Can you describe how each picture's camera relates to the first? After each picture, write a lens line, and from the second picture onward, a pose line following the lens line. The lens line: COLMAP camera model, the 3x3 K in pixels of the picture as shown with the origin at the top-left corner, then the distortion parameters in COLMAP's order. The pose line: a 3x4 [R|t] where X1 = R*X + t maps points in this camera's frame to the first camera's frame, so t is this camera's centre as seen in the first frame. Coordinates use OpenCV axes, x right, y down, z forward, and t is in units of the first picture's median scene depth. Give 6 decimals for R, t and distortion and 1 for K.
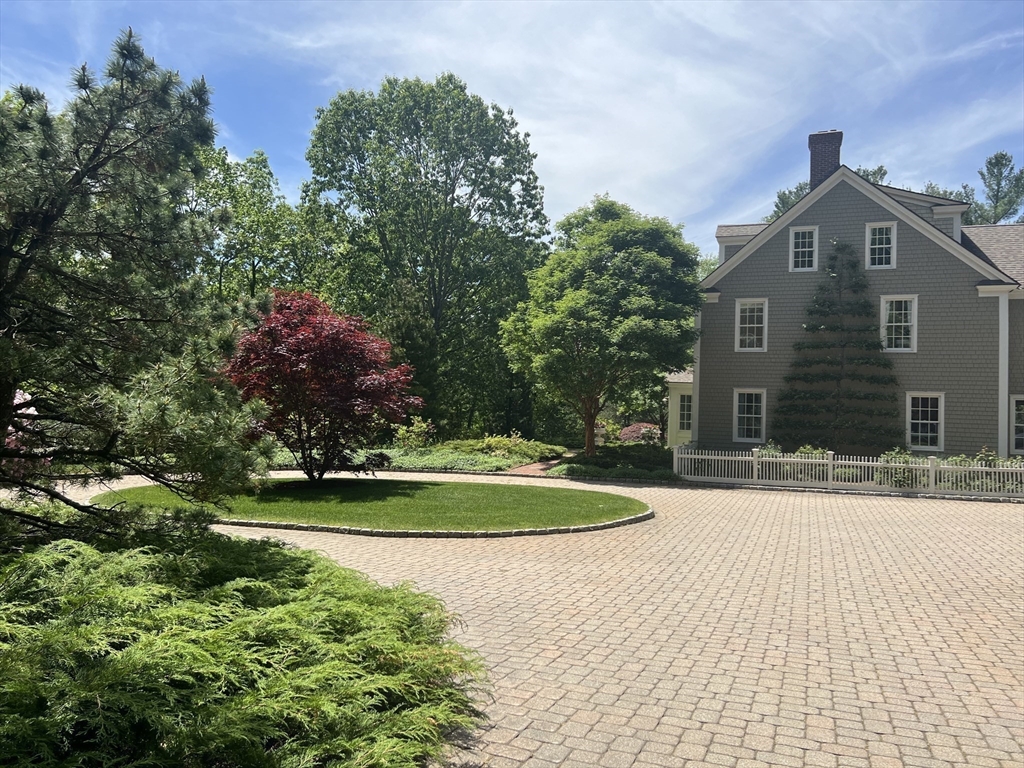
lens RADIAL K [[774.4, 0, 512.0], [0, 774.4, 384.0], [0, 0, 1]] dist [0.059308, -0.073045]
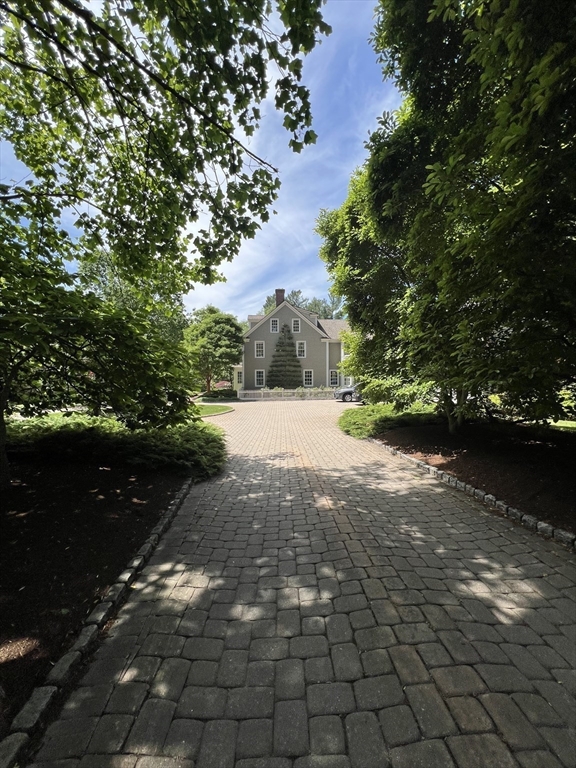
lens RADIAL K [[307.4, 0, 288.0], [0, 307.4, 384.0], [0, 0, 1]] dist [0.000032, 0.000000]
pose [[0.923184, -0.046064, 0.381588, -0.070313], [0.020348, 0.997258, 0.071157, -0.022901], [-0.383819, -0.057927, 0.921590, -0.205509]]
